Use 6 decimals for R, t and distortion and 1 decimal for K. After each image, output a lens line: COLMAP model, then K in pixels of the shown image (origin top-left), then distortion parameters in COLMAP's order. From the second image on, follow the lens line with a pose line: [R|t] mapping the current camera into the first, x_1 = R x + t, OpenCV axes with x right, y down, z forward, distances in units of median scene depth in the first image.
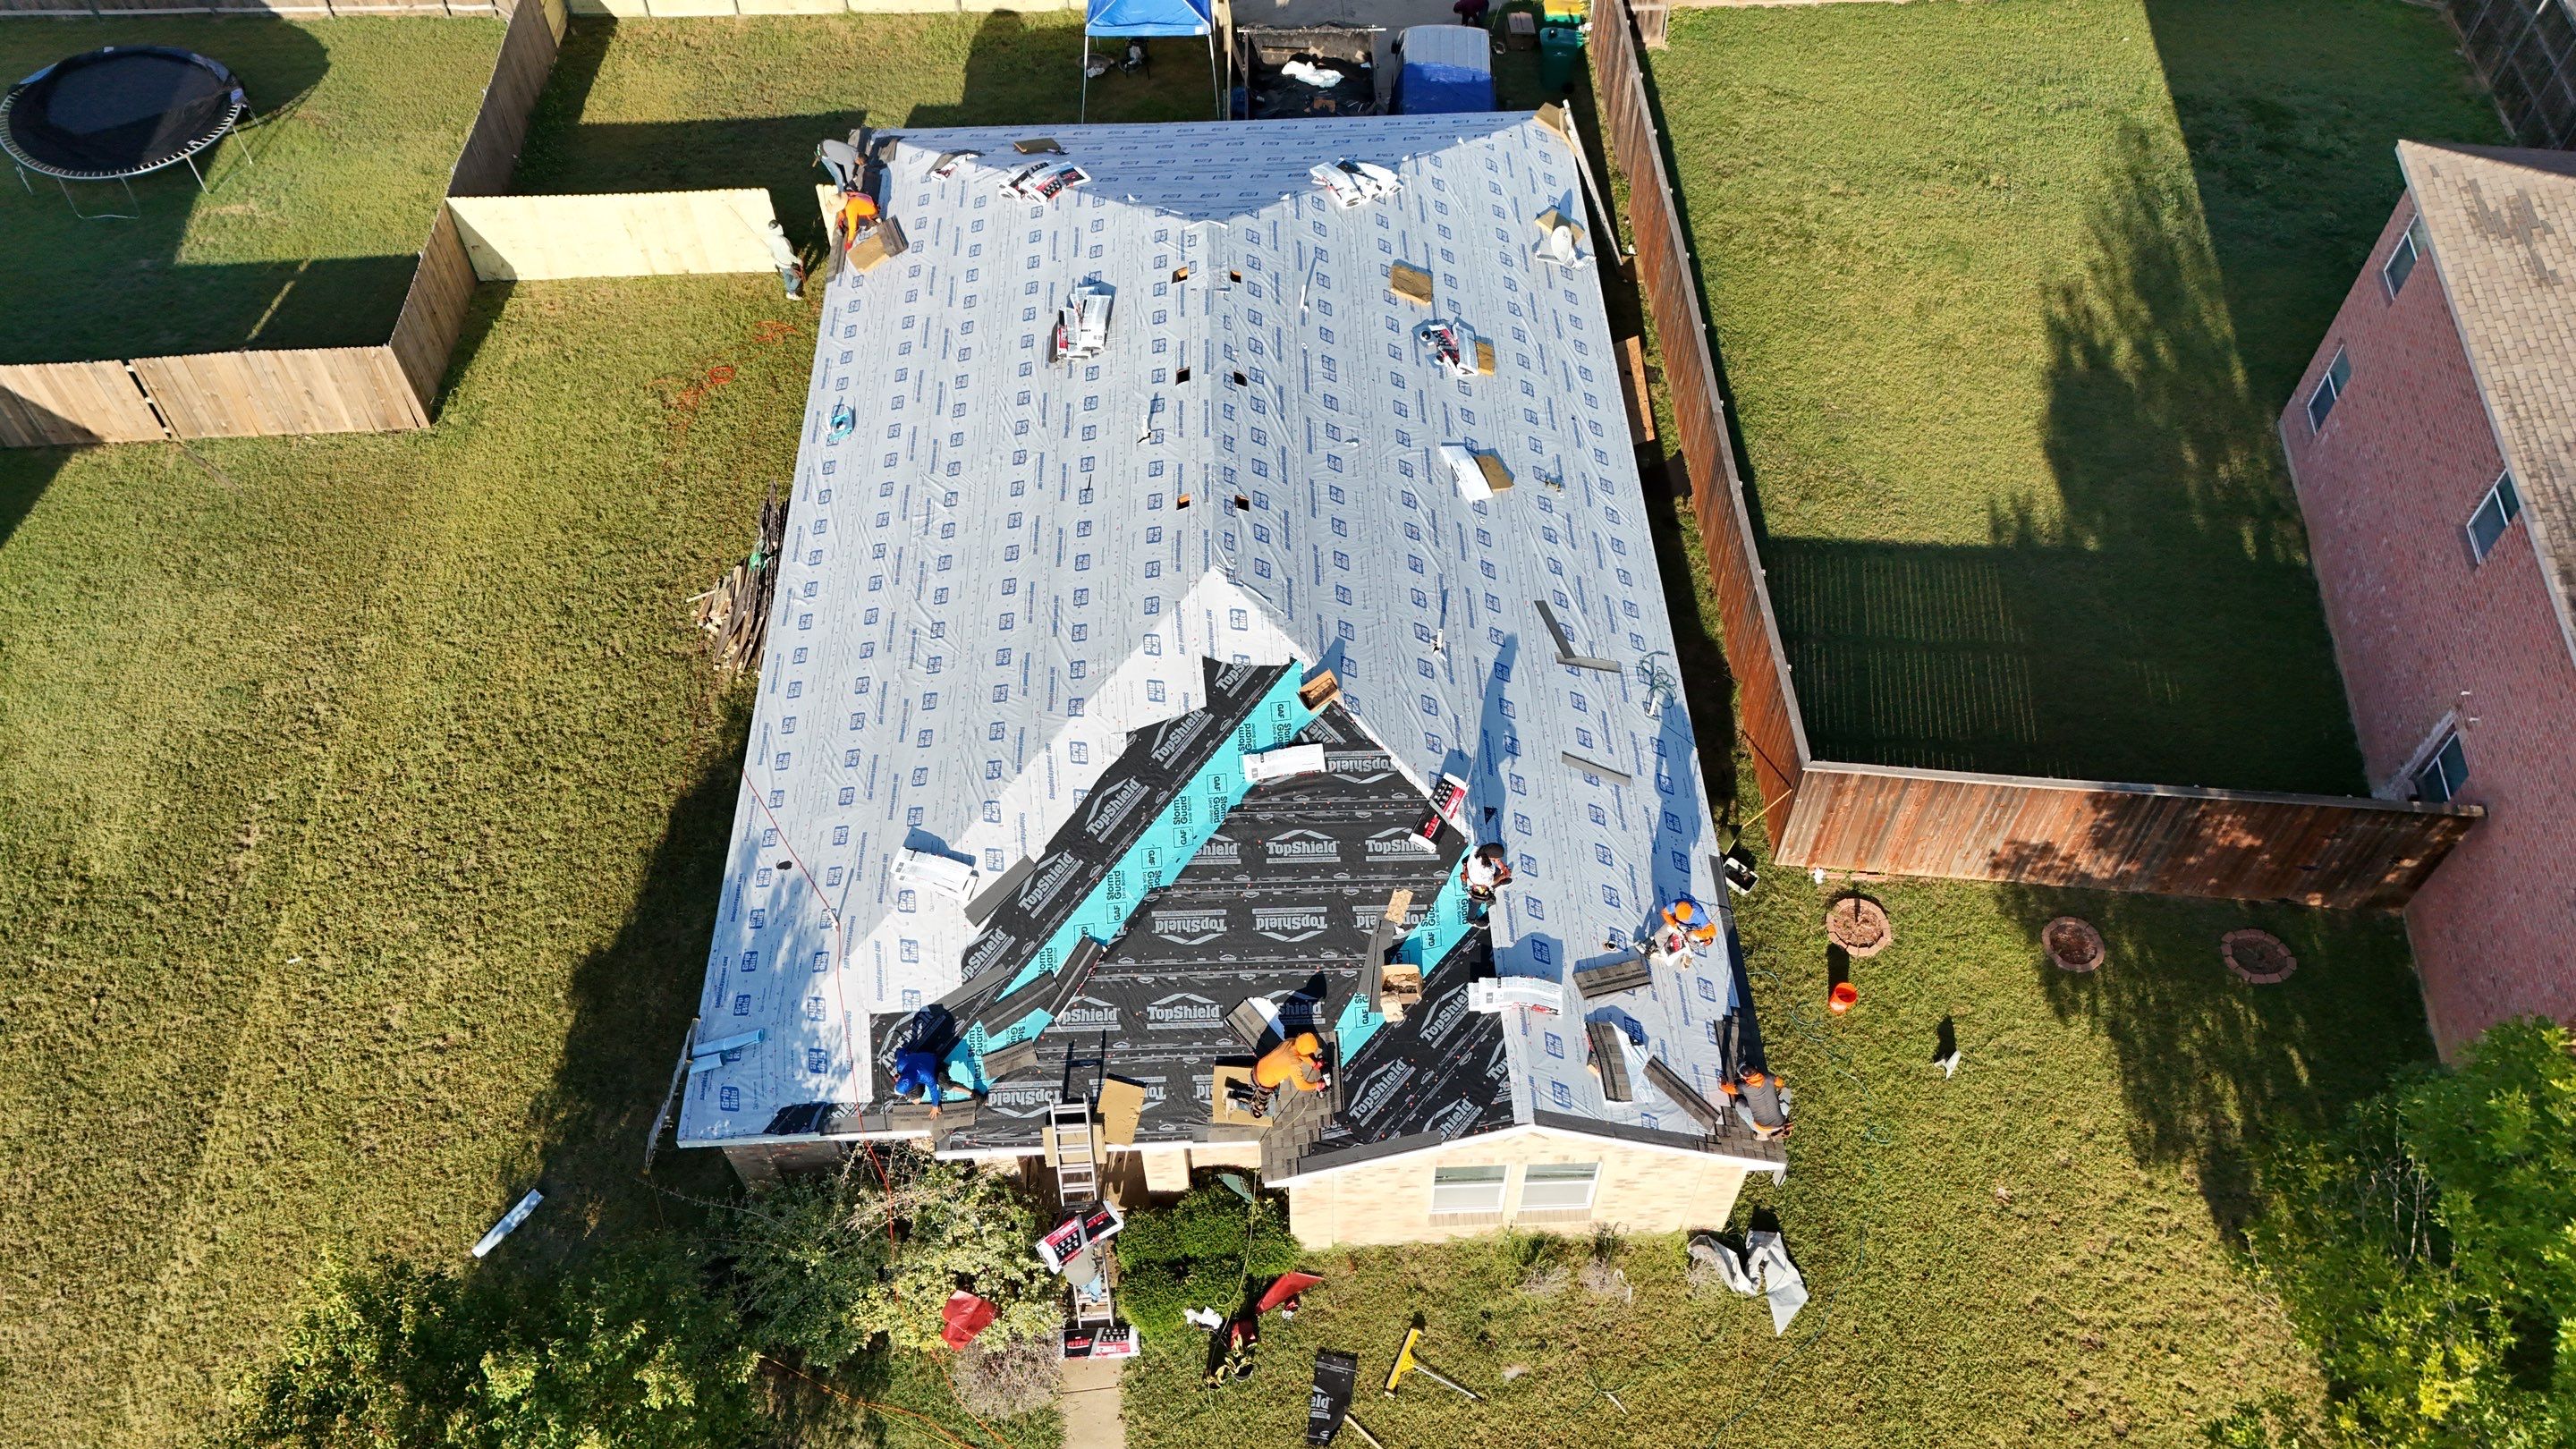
lens RADIAL K [[1843.0, 0, 1284.4], [0, 1843.0, 767.1], [0, 0, 1]] dist [0.182370, -0.168884]
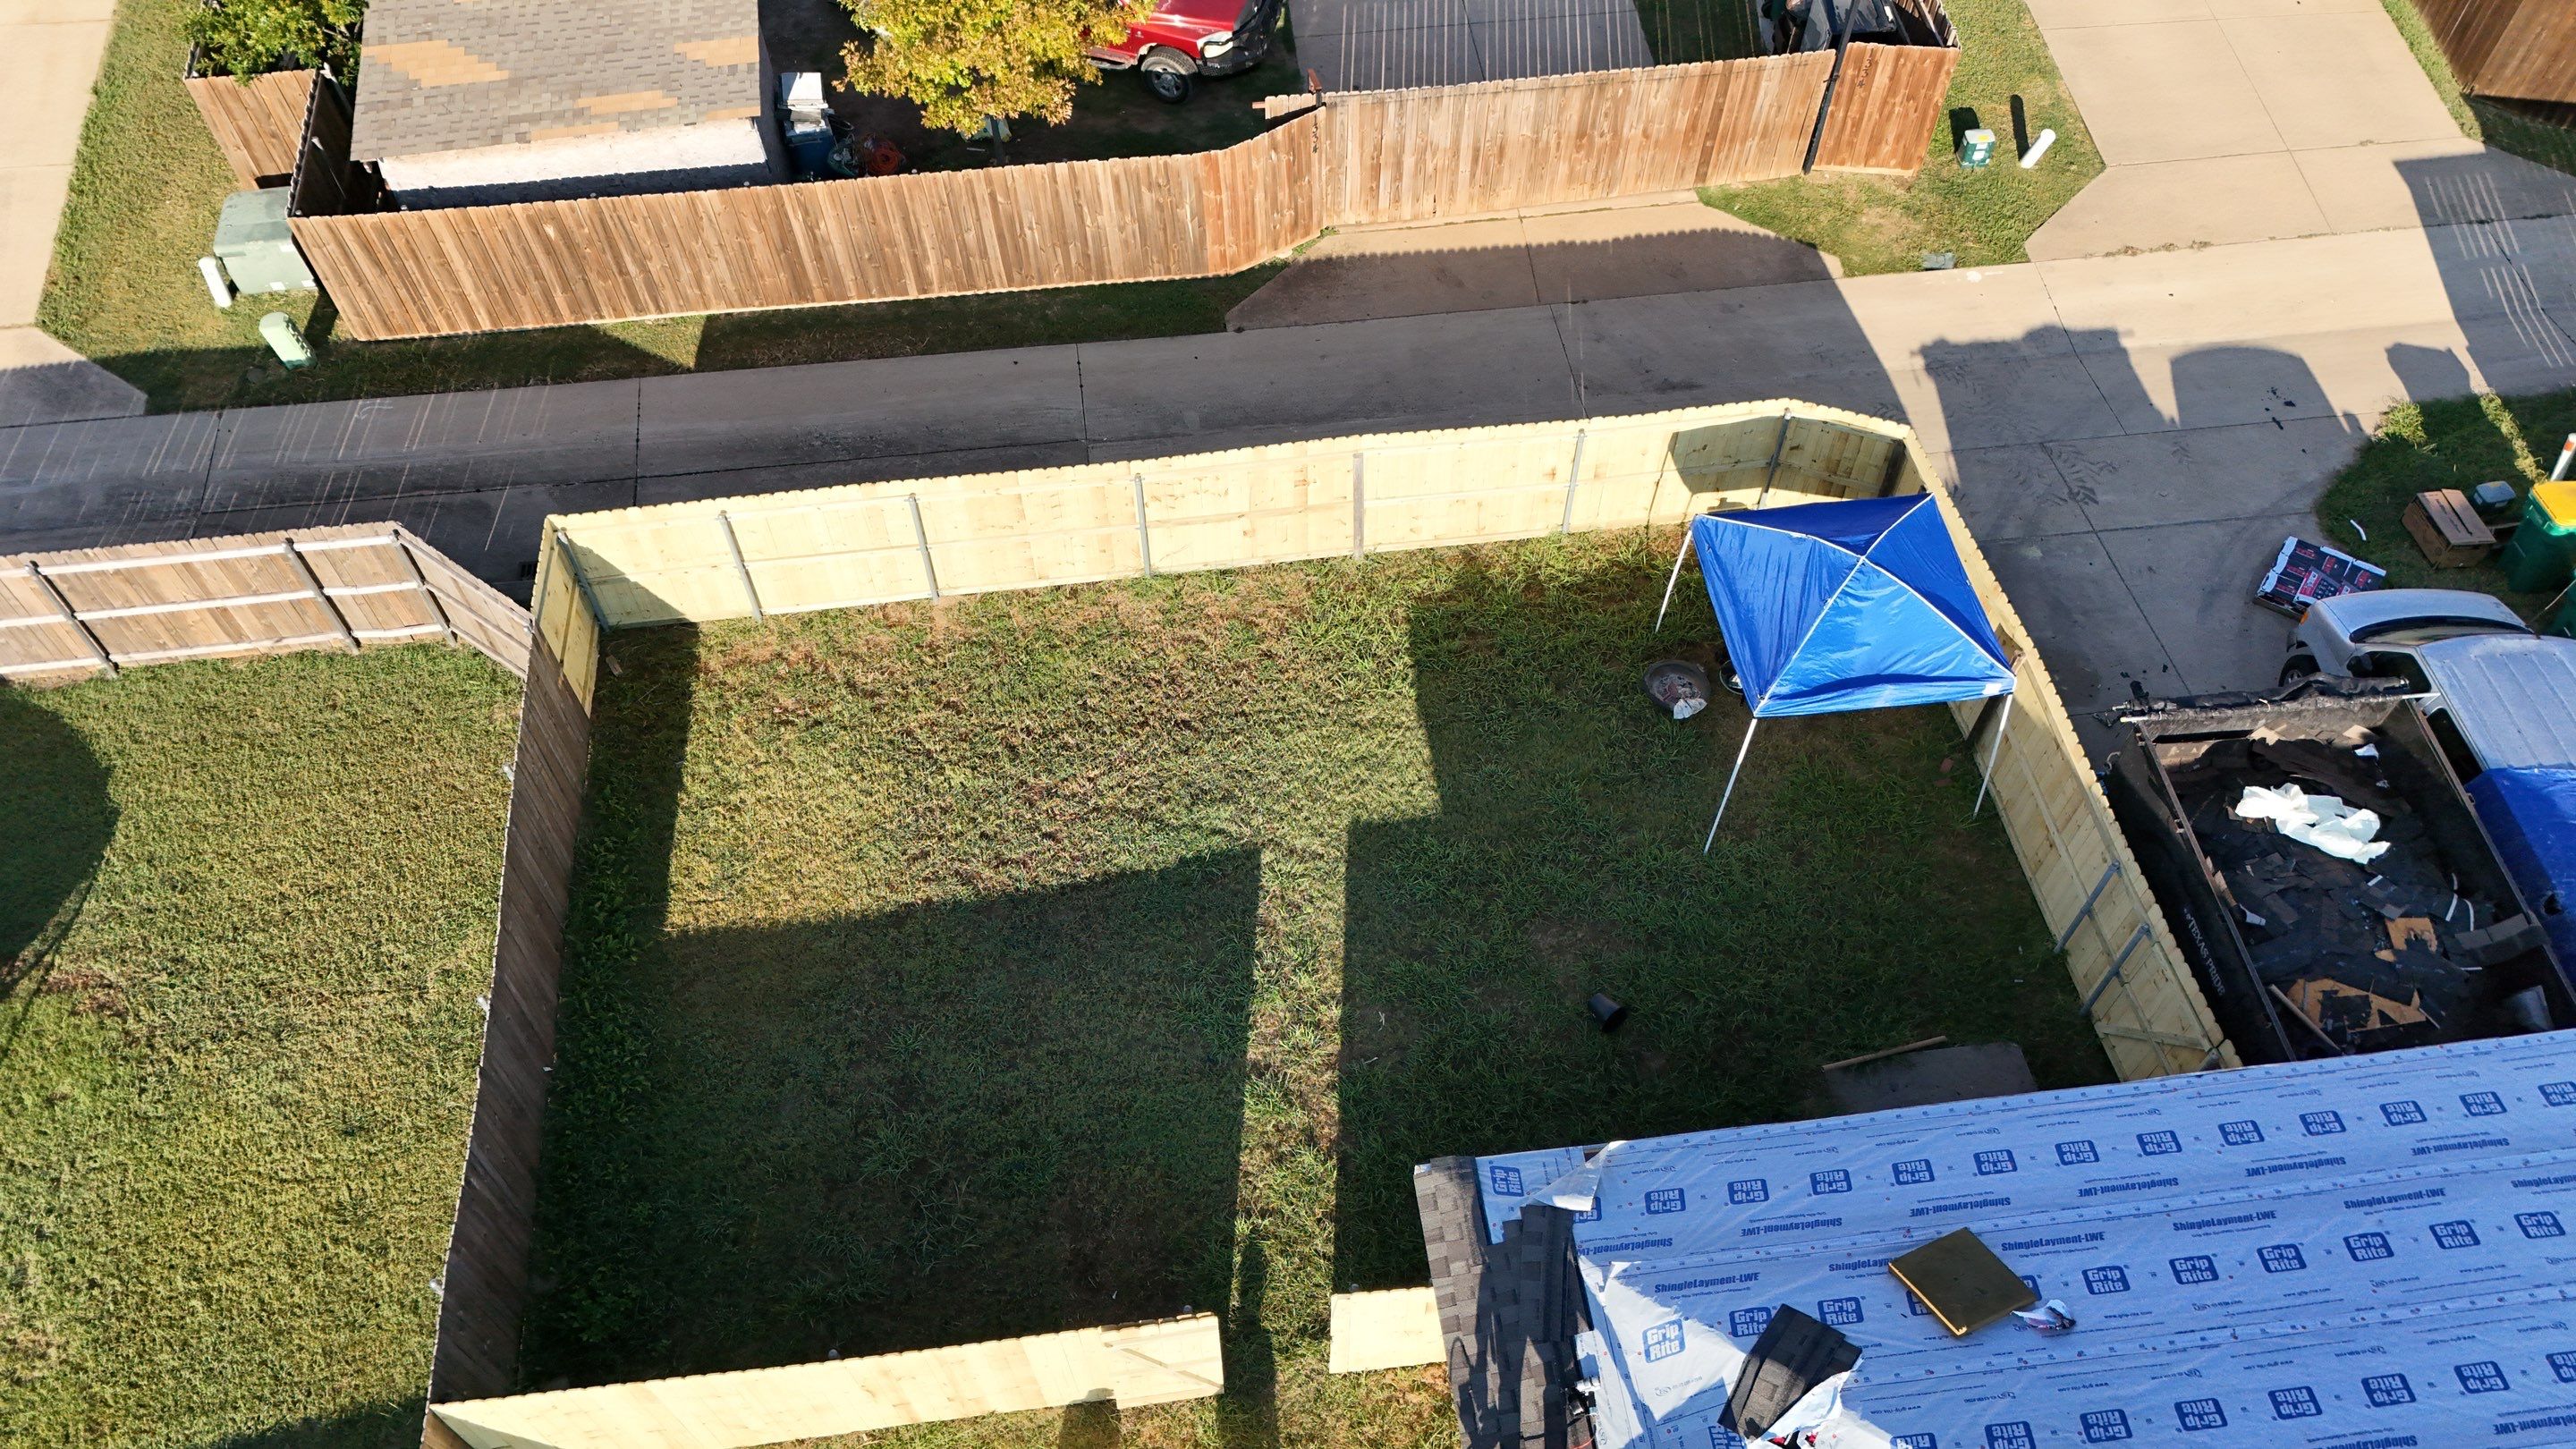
lens RADIAL K [[1876.9, 0, 1293.7], [0, 1876.9, 723.4], [0, 0, 1]] dist [0.078335, -0.063292]
pose [[0.994745, -0.073313, 0.071473, -0.353043], [0.070655, 0.996737, 0.039032, -0.574316], [-0.074102, -0.033777, 0.996679, 0.751423]]
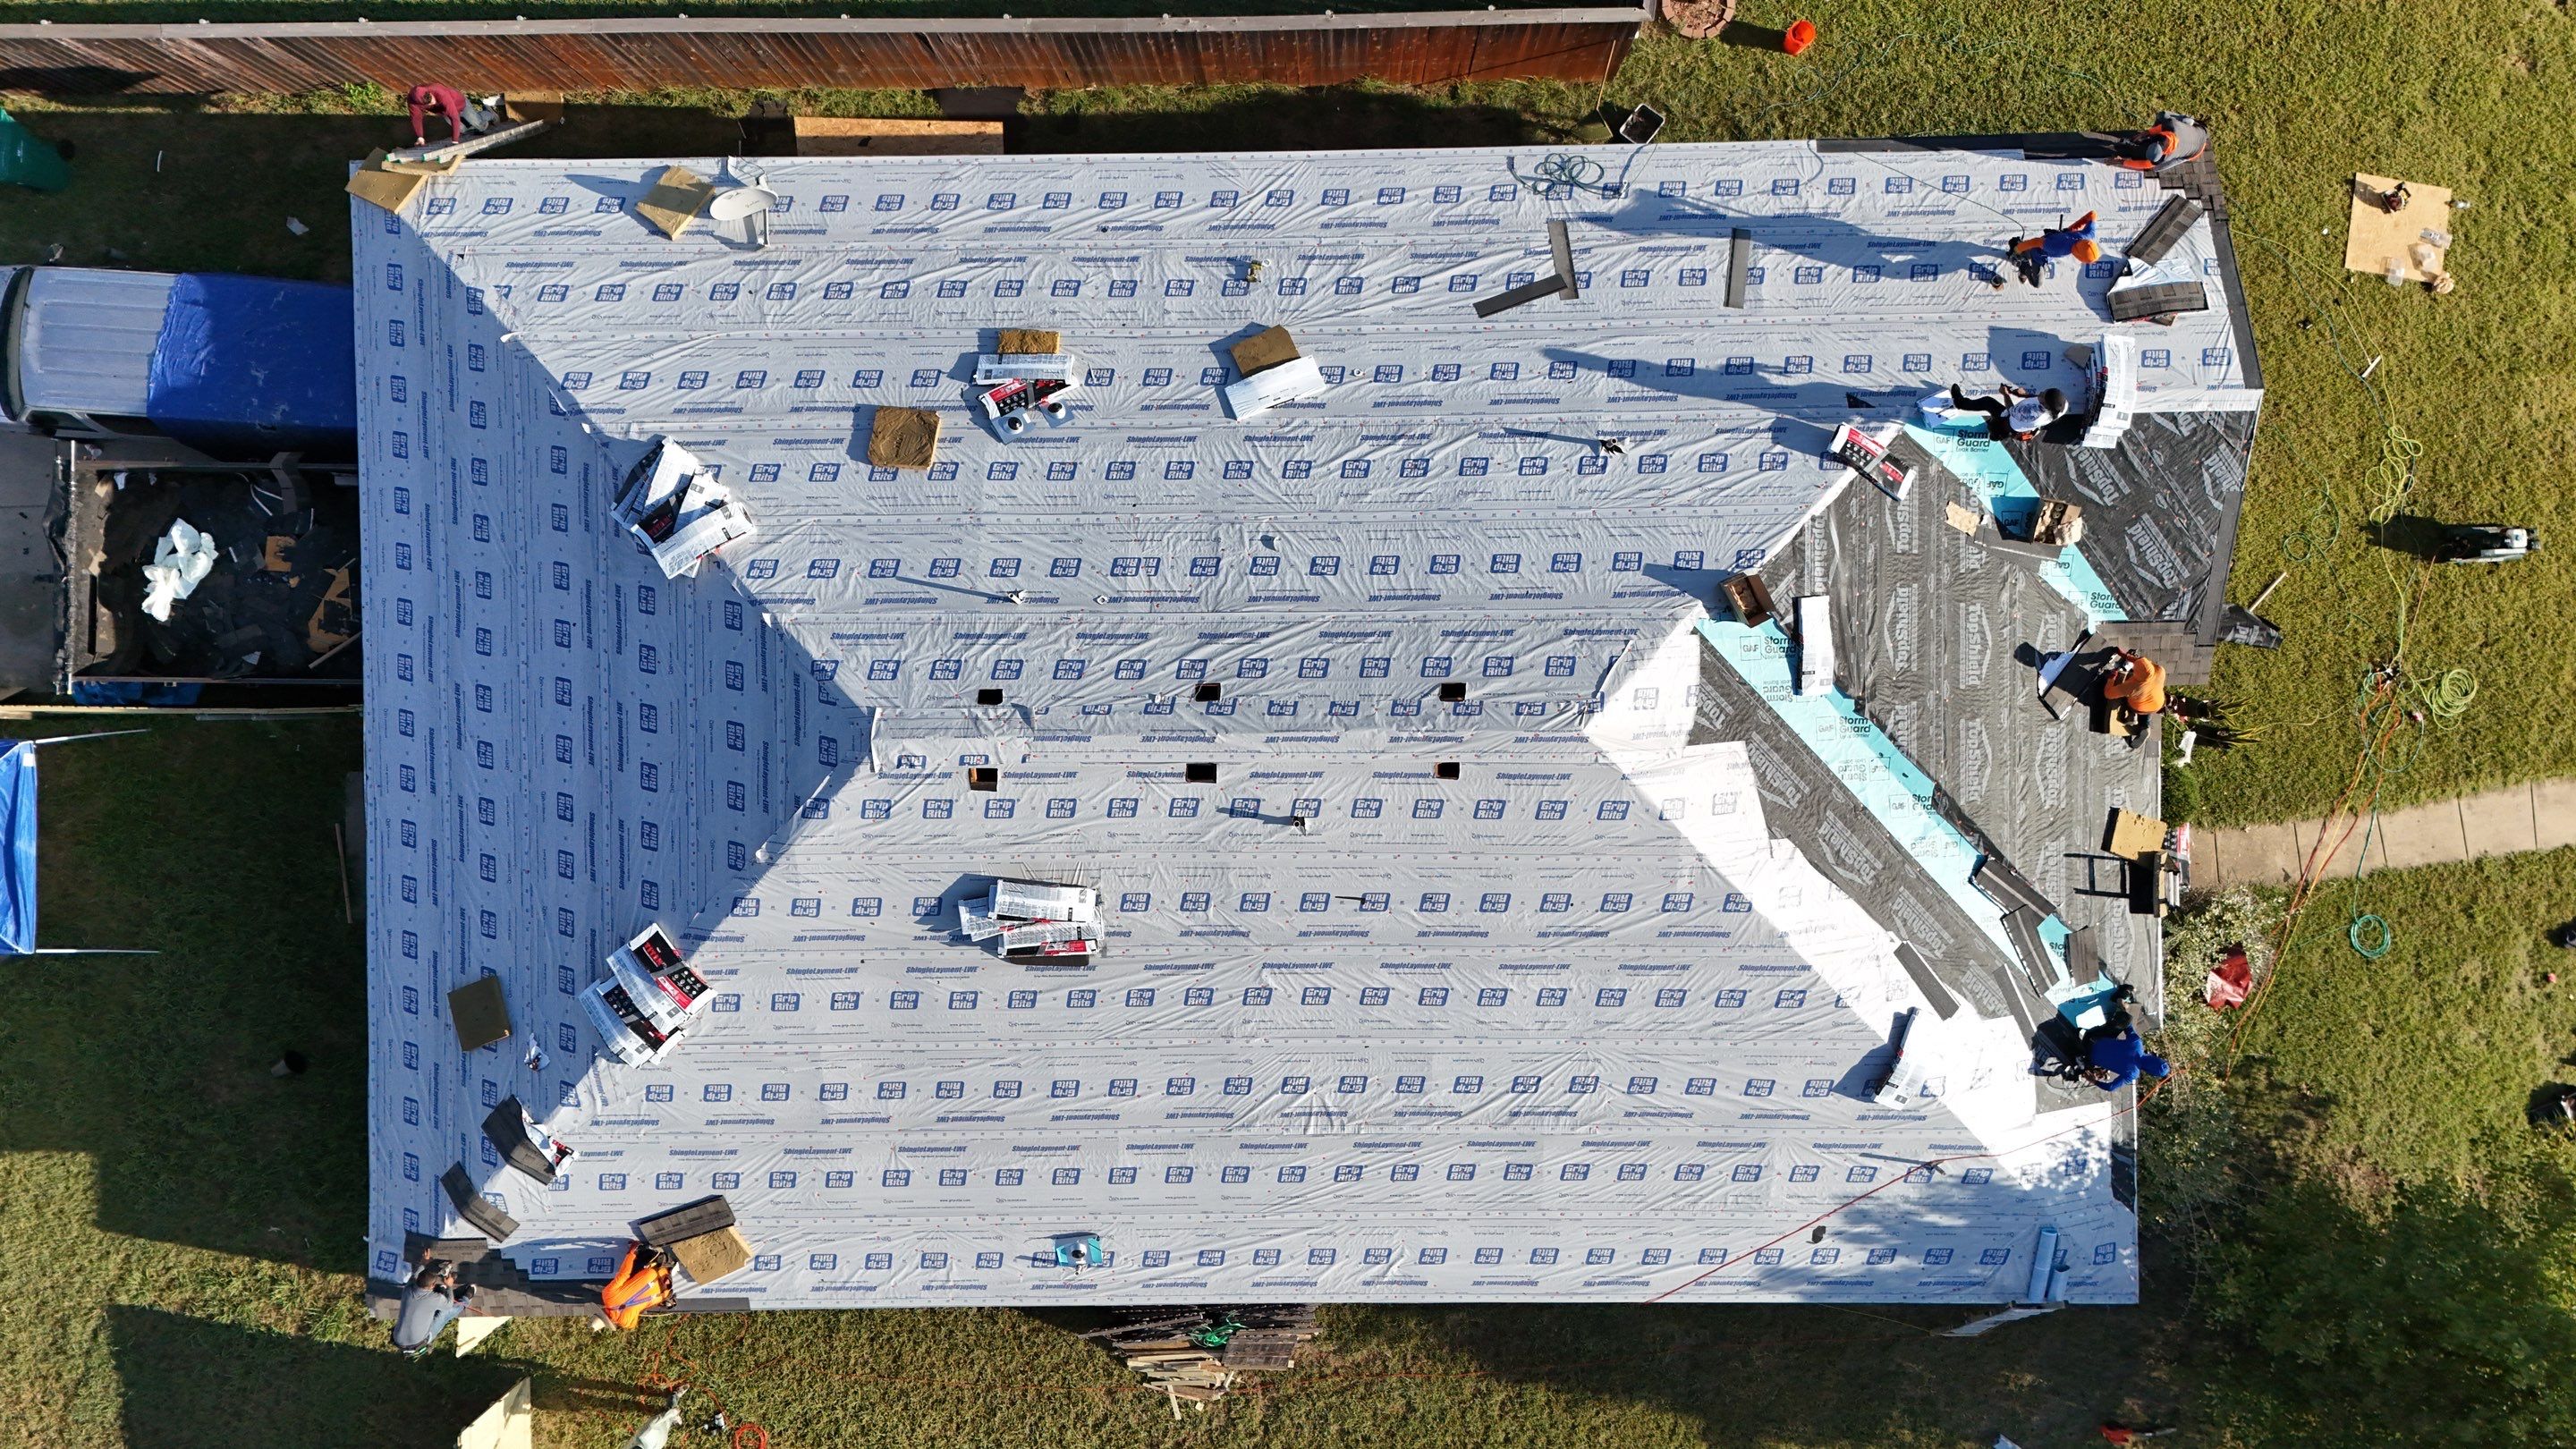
lens RADIAL K [[1883.8, 0, 1288.0], [0, 1883.8, 724.5], [0, 0, 1]] dist [0.081798, -0.068280]
pose [[0.022163, -0.999753, -0.001347, -0.033890], [0.803758, 0.017017, 0.594713, -0.601020], [-0.594543, -0.014263, 0.803937, 0.399869]]
